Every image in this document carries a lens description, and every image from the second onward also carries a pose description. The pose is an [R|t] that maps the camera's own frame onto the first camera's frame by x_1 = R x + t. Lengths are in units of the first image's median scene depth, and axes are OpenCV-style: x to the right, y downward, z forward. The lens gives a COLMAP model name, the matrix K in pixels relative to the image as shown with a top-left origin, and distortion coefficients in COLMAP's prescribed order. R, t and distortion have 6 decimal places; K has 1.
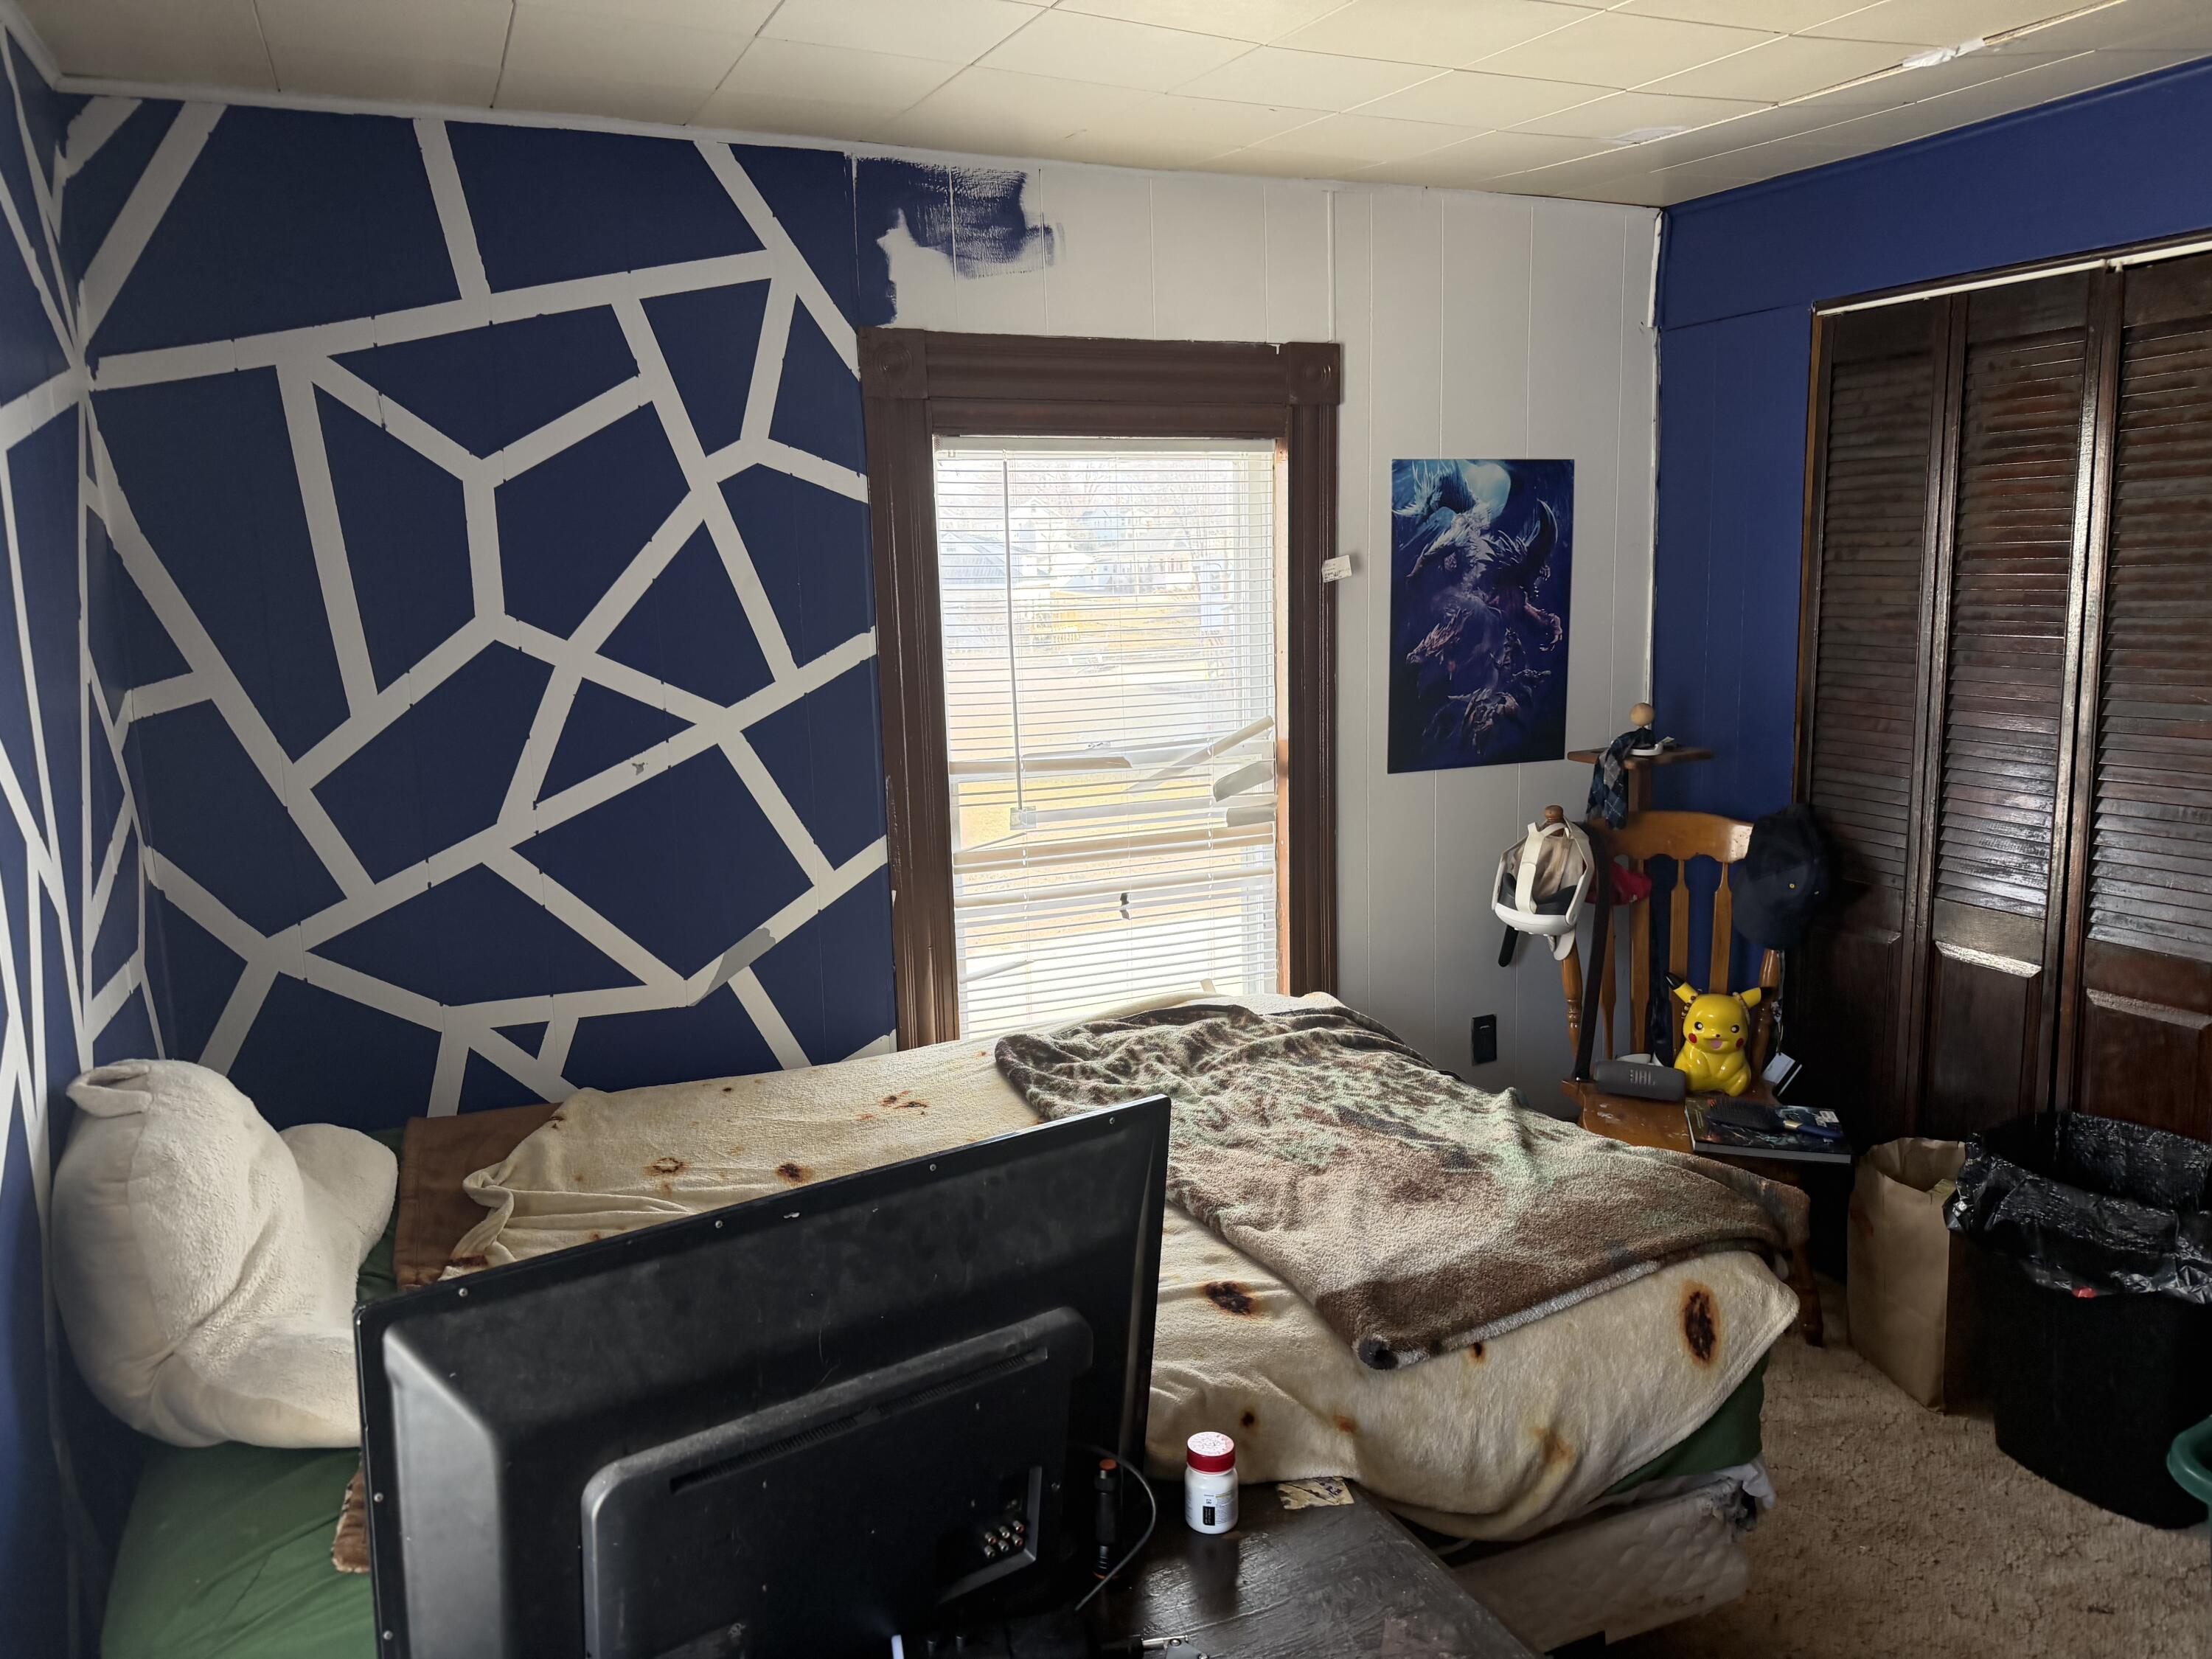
lens RADIAL K [[1547.0, 0, 1109.7], [0, 1547.0, 829.3], [0, 0, 1]] dist [0.088326, -0.118584]
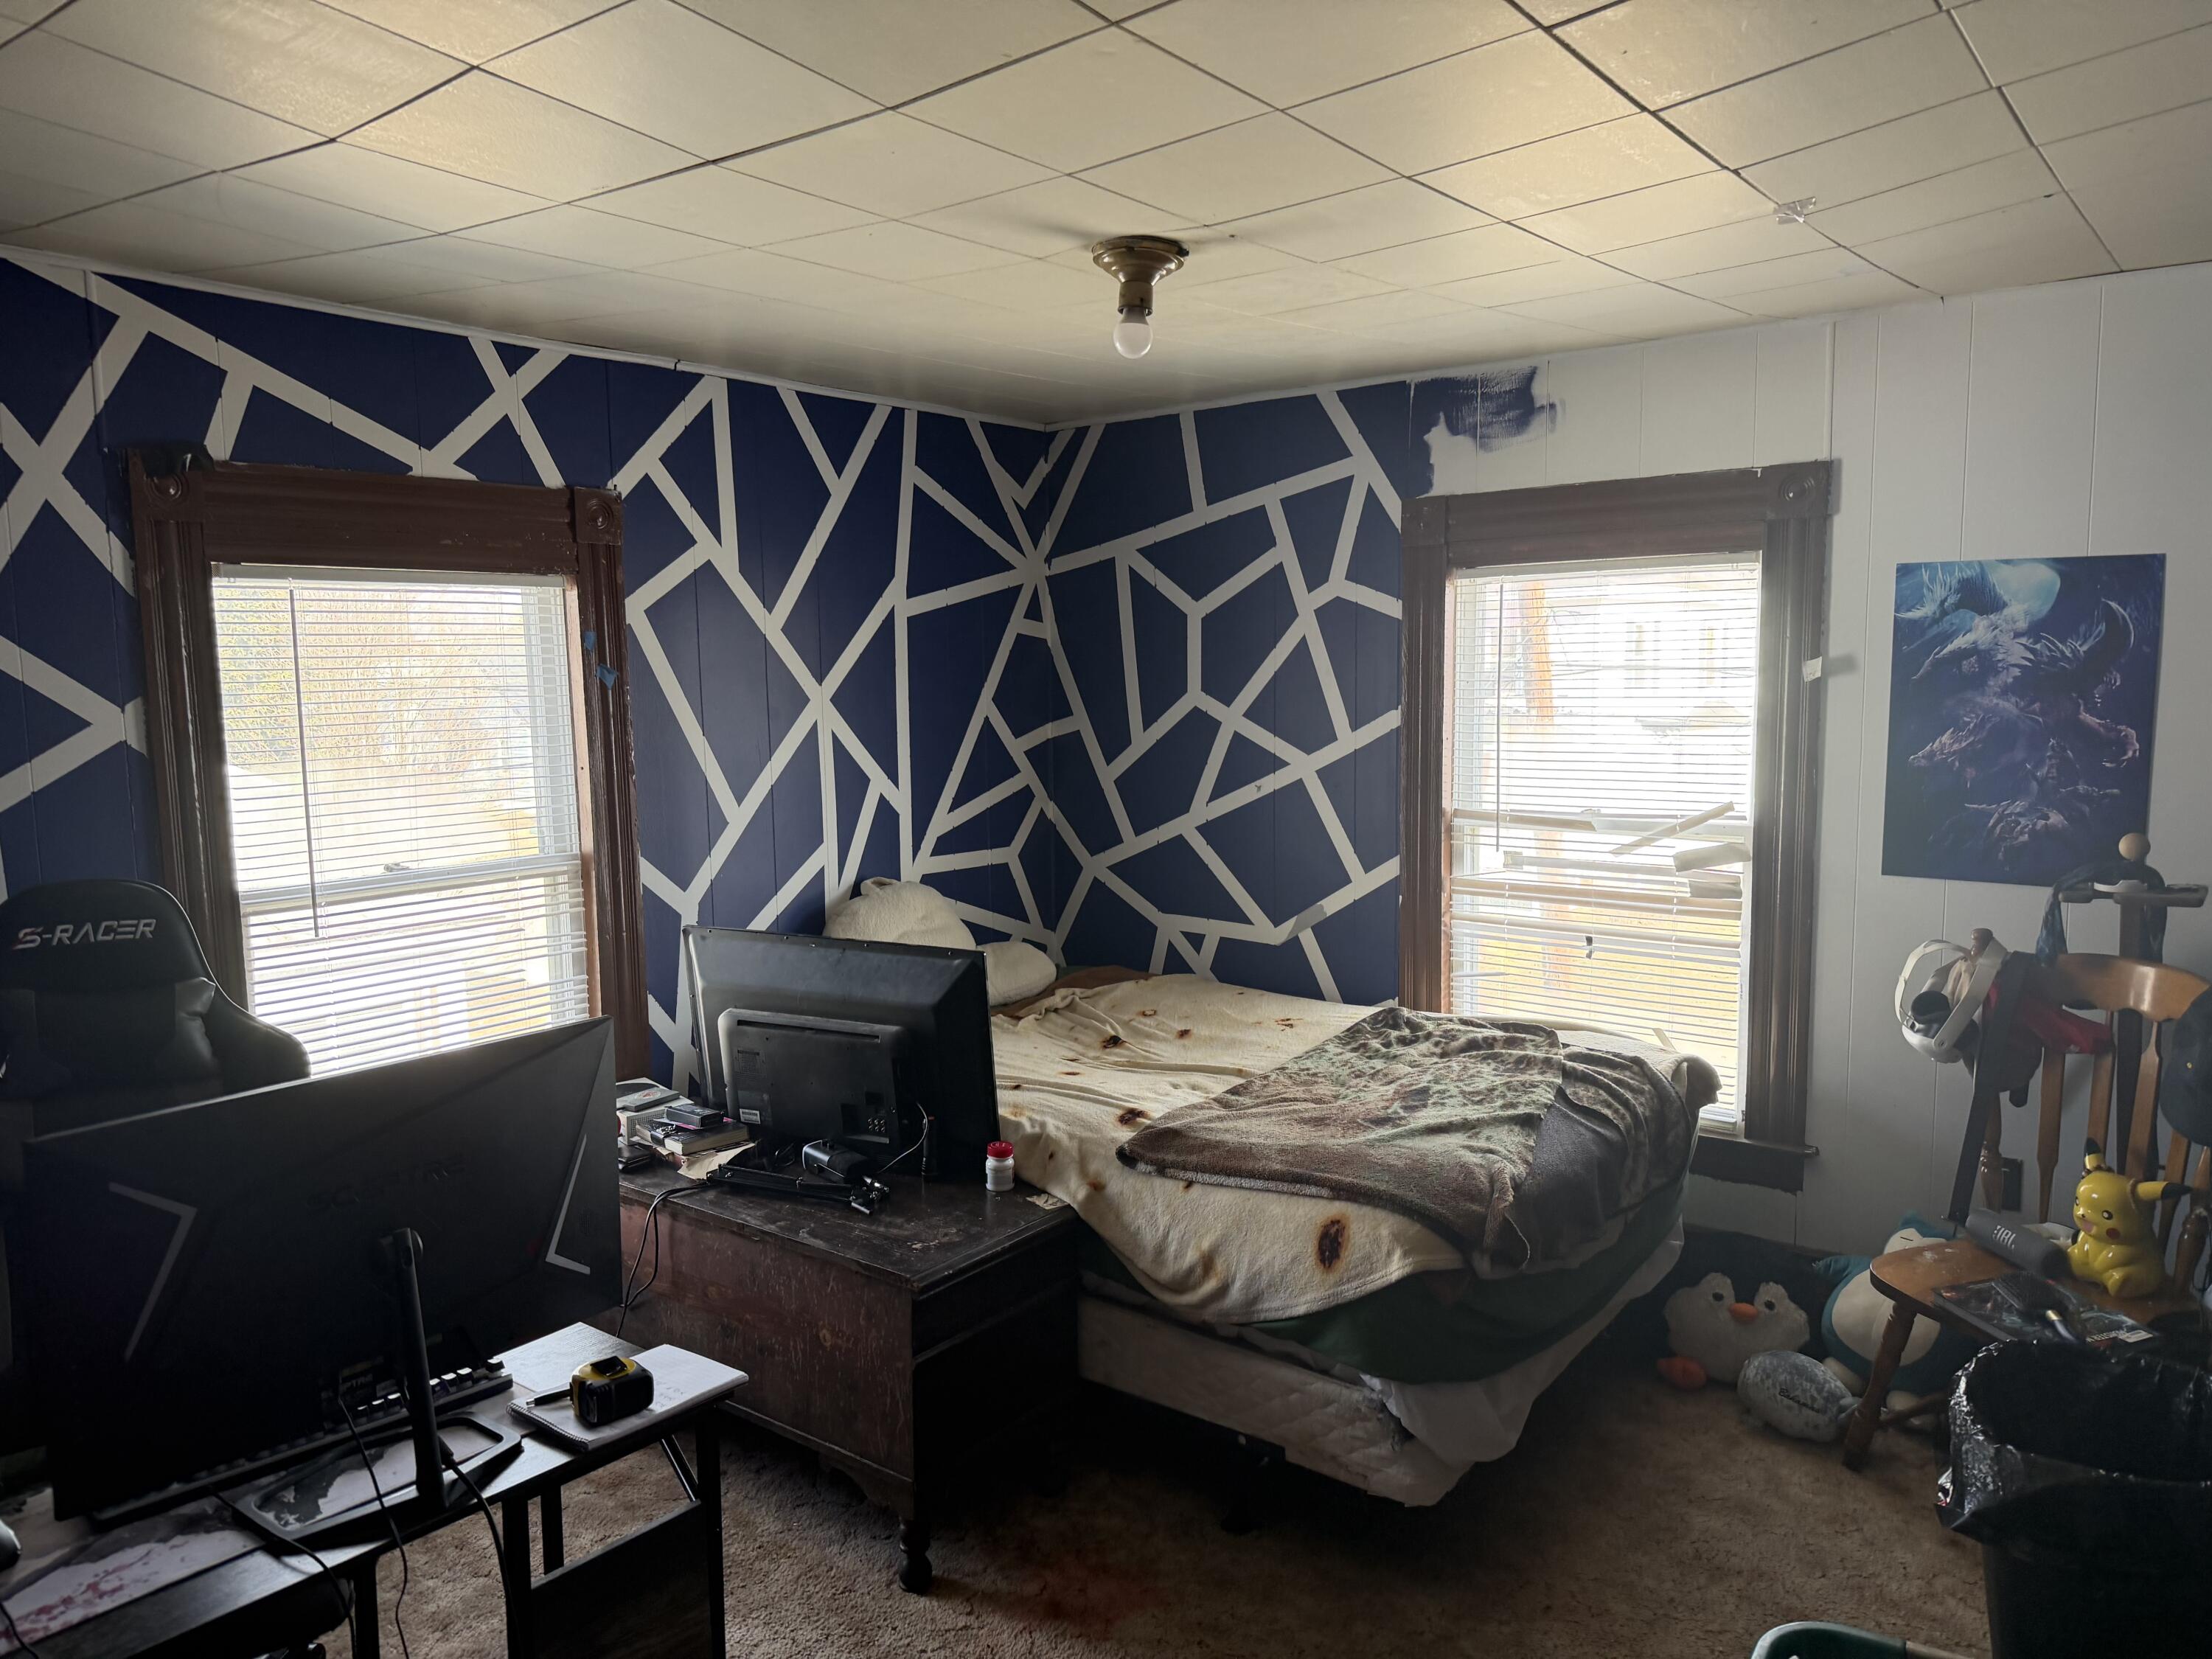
lens RADIAL K [[1535.4, 0, 1103.6], [0, 1535.4, 833.7], [0, 0, 1]] dist [0.114948, -0.189945]
pose [[0.481769, 0.117353, -0.868405, 0.976765], [-0.140395, 0.988528, 0.055698, -0.057684], [0.864978, 0.095087, 0.492718, 0.088285]]
